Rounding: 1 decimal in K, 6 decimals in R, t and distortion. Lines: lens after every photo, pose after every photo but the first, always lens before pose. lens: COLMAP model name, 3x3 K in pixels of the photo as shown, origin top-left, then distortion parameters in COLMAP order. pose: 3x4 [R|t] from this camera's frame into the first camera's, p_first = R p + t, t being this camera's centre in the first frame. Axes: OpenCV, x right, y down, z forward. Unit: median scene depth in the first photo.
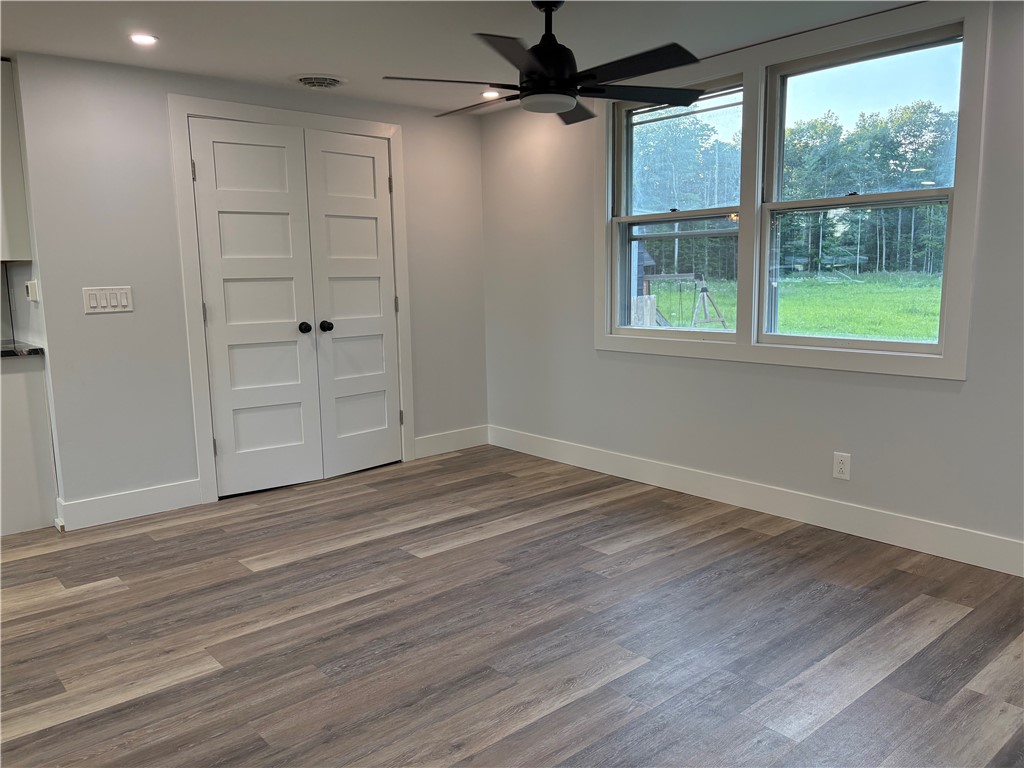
lens RADIAL K [[773.9, 0, 509.8], [0, 773.9, 389.0], [0, 0, 1]] dist [0.051216, -0.055720]
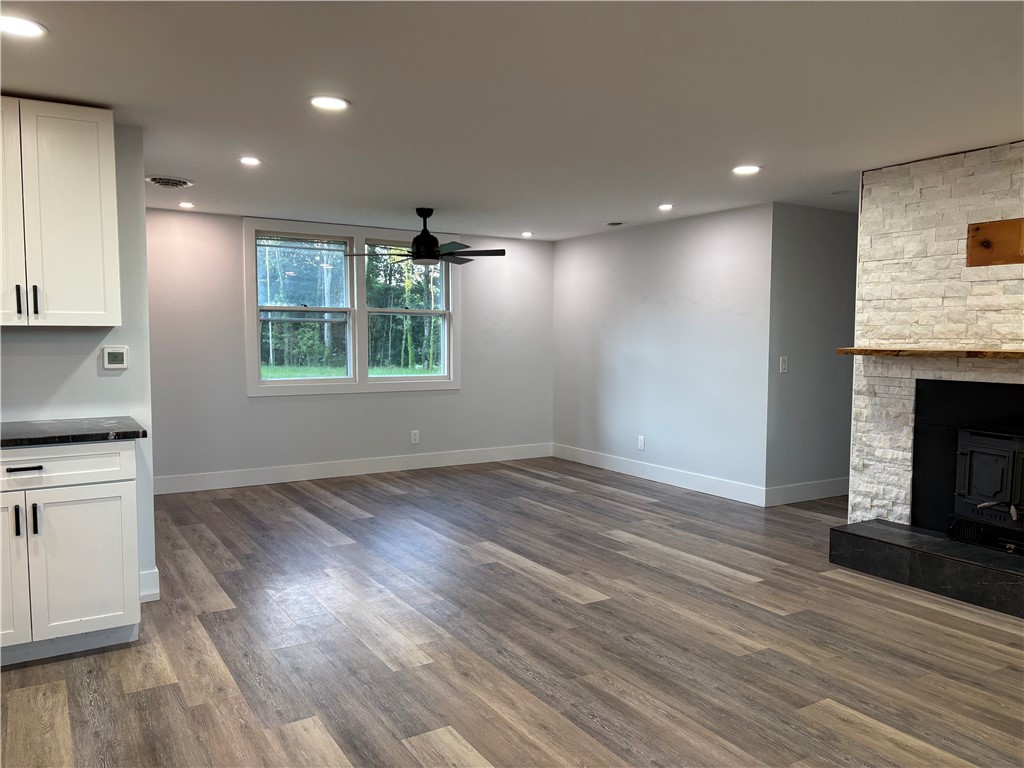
lens RADIAL K [[773.9, 0, 512.9], [0, 773.9, 384.7], [0, 0, 1]] dist [0.051216, -0.055720]
pose [[0.157971, -0.044058, 0.986460, -1.549569], [0.142044, 0.989628, 0.021452, -0.045772], [-0.977174, 0.136732, 0.162590, 0.388264]]
